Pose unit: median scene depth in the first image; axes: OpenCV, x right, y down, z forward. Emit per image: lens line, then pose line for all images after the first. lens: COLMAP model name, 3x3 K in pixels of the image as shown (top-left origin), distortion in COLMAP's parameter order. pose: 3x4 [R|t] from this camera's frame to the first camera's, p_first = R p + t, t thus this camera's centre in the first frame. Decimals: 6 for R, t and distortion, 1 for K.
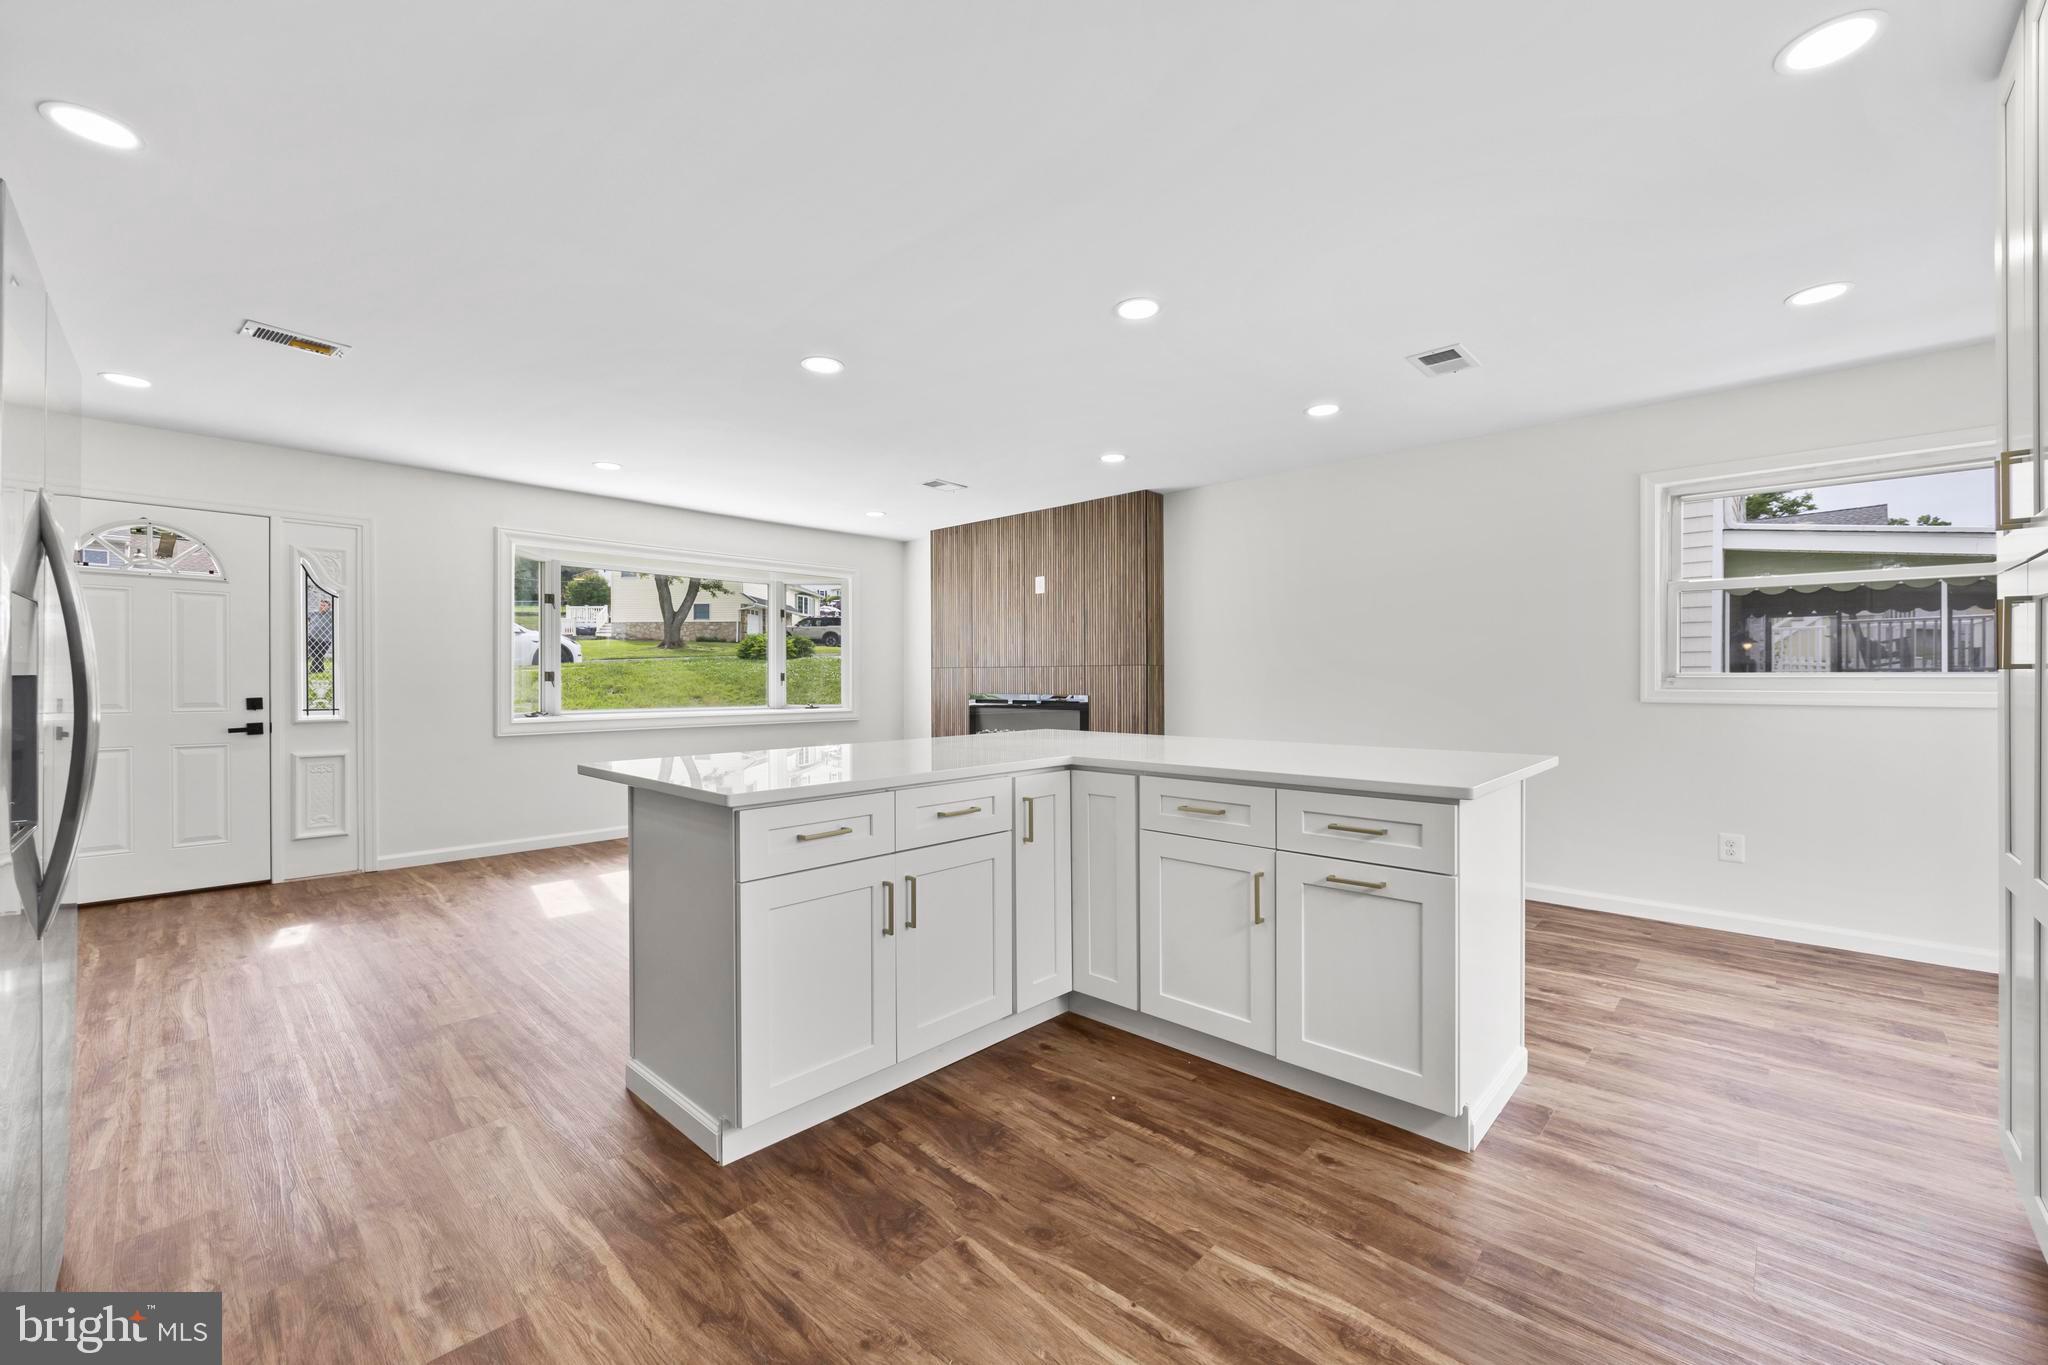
lens RADIAL K [[816.4, 0, 1020.8], [0, 816.4, 686.5], [0, 0, 1]] dist [-0.006716, 0.000259]
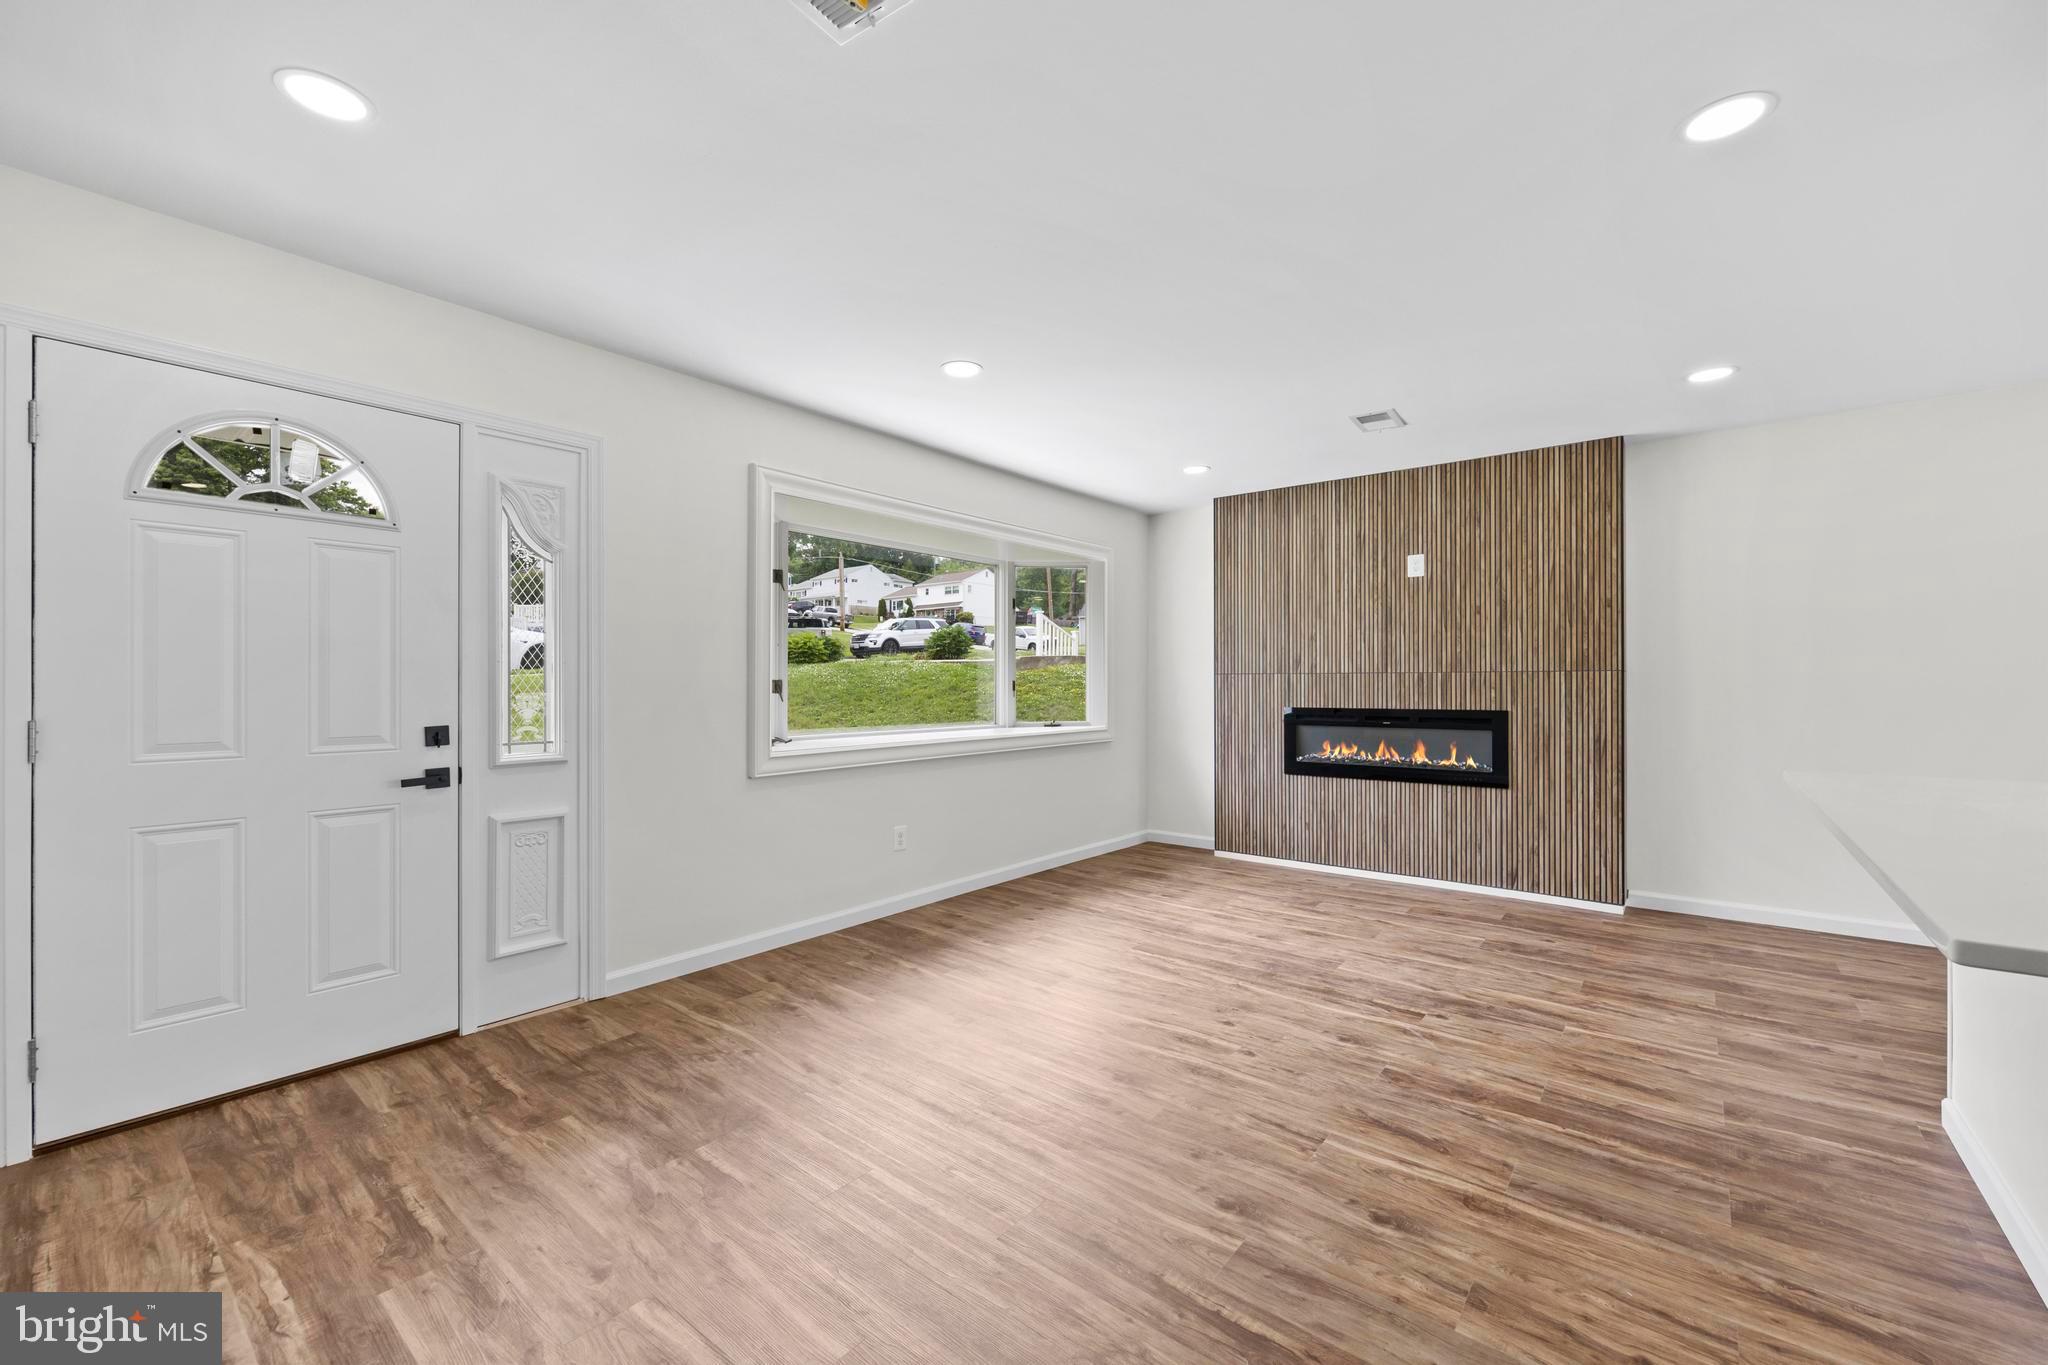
lens RADIAL K [[820.0, 0, 1024.3], [0, 820.0, 688.0], [0, 0, 1]] dist [-0.003518, 0.000267]
pose [[0.997254, -0.001366, 0.074043, -0.440891], [0.001634, 0.999992, -0.003565, -0.008905], [-0.074037, 0.003677, 0.997249, 0.291663]]
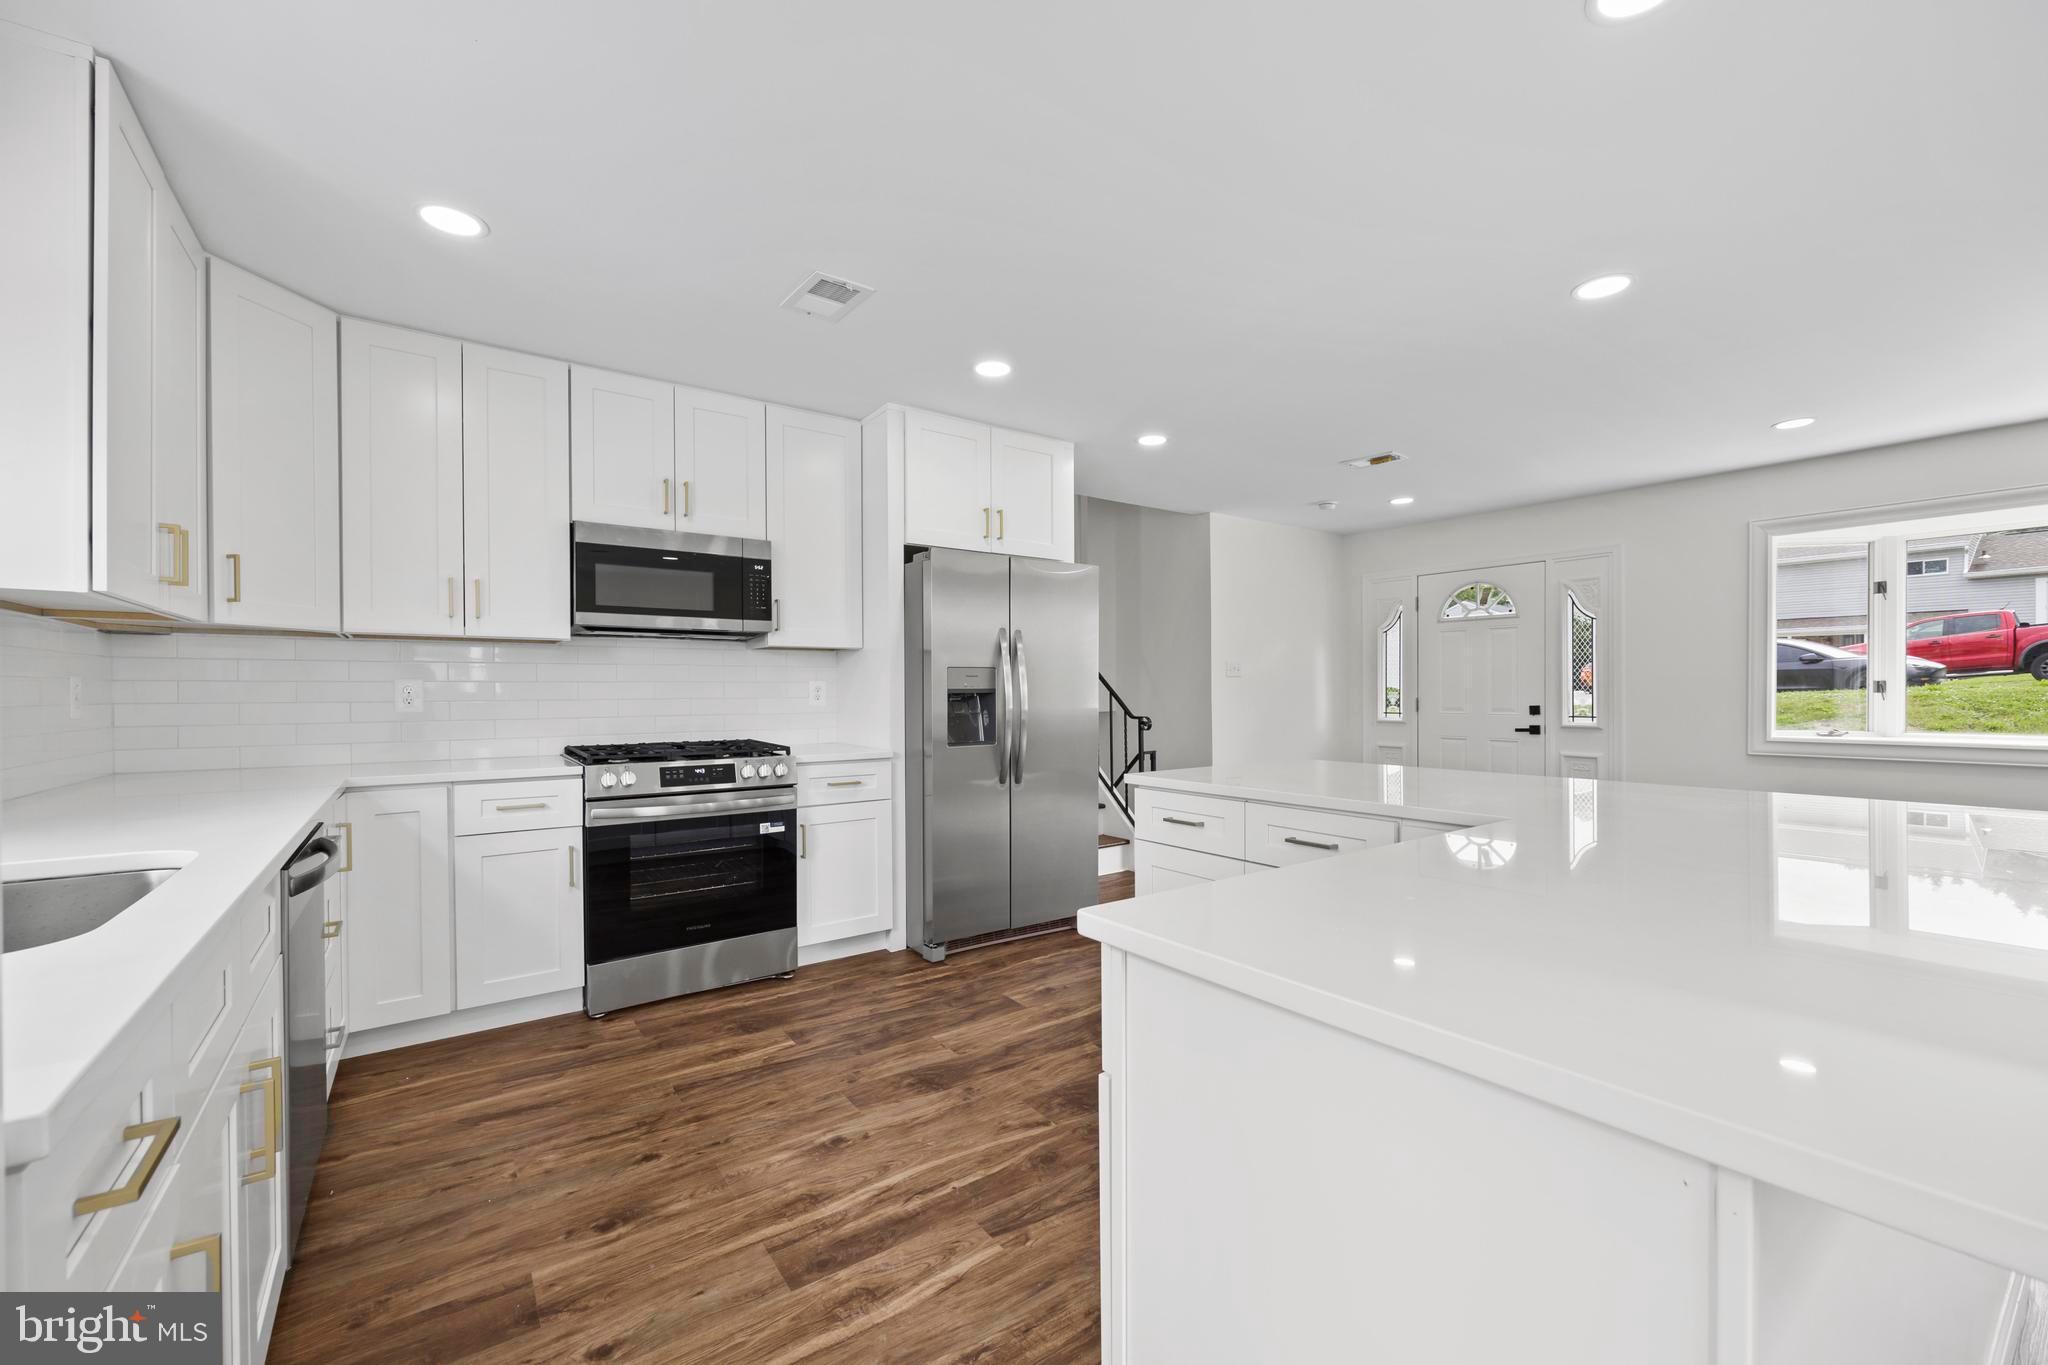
lens RADIAL K [[824.3, 0, 1029.6], [0, 824.3, 697.0], [0, 0, 1]] dist [-0.003117, 0.000083]
pose [[-0.181047, 0.009681, -0.983427, 0.369594], [-0.003619, 0.999938, 0.010510, -0.007838], [0.983468, 0.005462, -0.181001, 0.358759]]
